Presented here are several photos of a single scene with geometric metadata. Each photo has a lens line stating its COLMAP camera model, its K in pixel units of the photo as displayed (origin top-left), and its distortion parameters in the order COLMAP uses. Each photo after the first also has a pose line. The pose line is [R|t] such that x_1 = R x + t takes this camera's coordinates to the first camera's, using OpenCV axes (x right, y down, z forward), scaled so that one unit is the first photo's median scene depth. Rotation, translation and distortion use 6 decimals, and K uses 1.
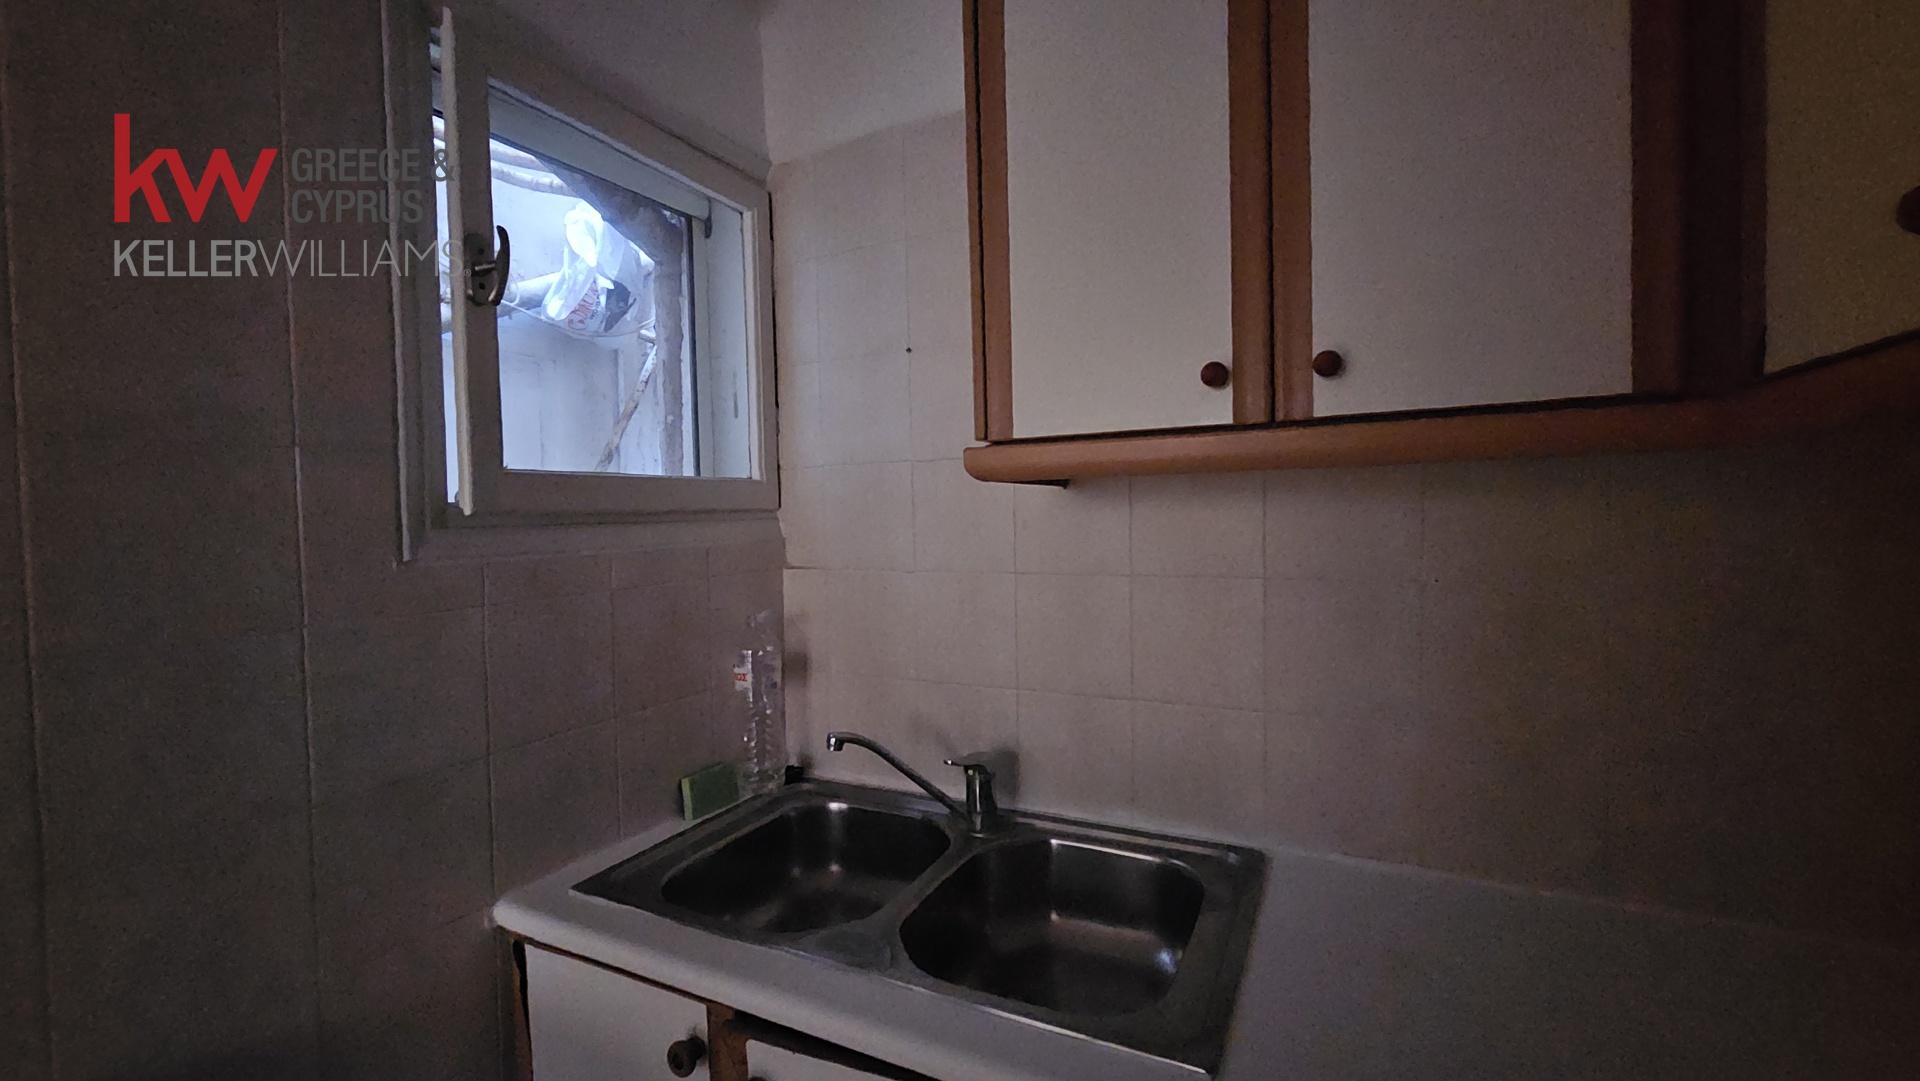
lens RADIAL K [[788.2, 0, 961.0], [0, 788.2, 543.3], [0, 0, 1]] dist [0.002483, -0.001048]
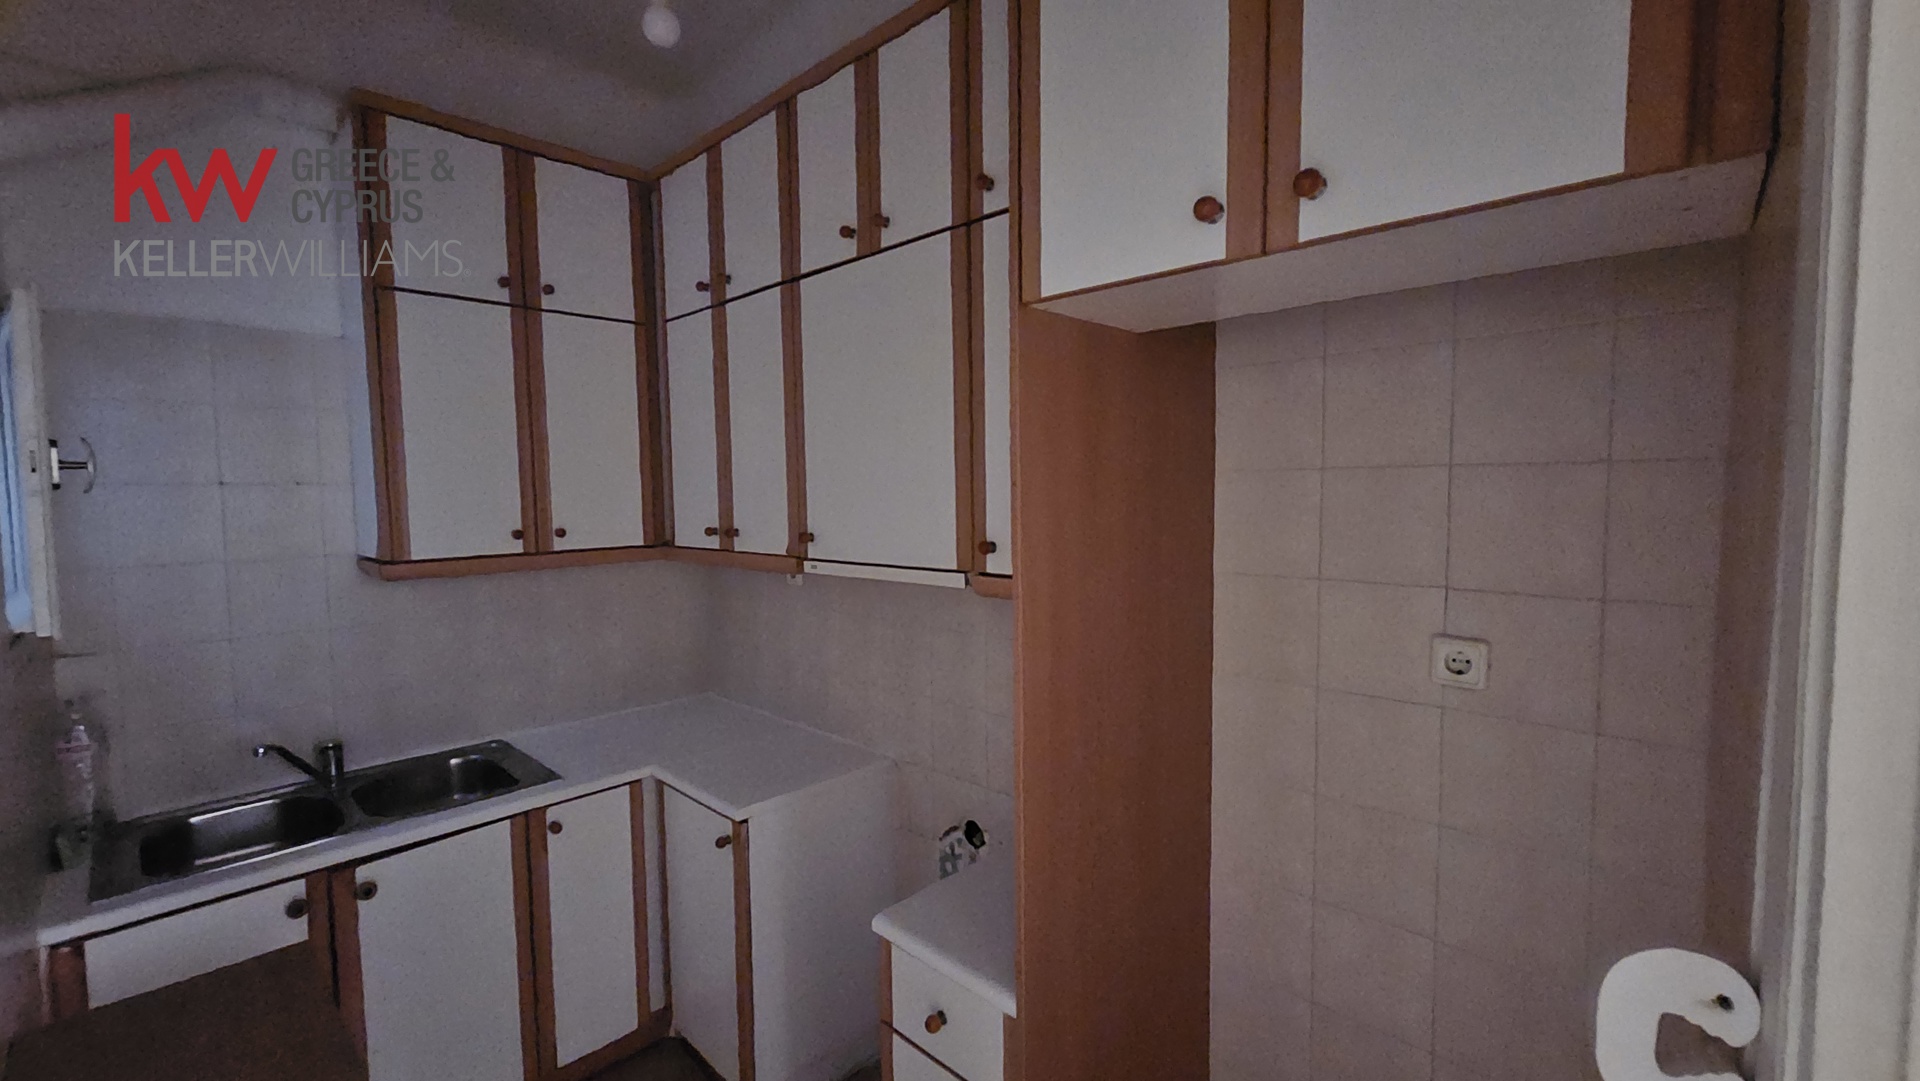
lens RADIAL K [[788.2, 0, 960.0], [0, 788.2, 546.4], [0, 0, 1]] dist [0.002483, -0.001048]
pose [[0.286630, -0.044011, 0.957030, -1.695429], [0.054006, 0.998098, 0.029725, -0.173672], [-0.956518, 0.043165, 0.288461, -1.090131]]
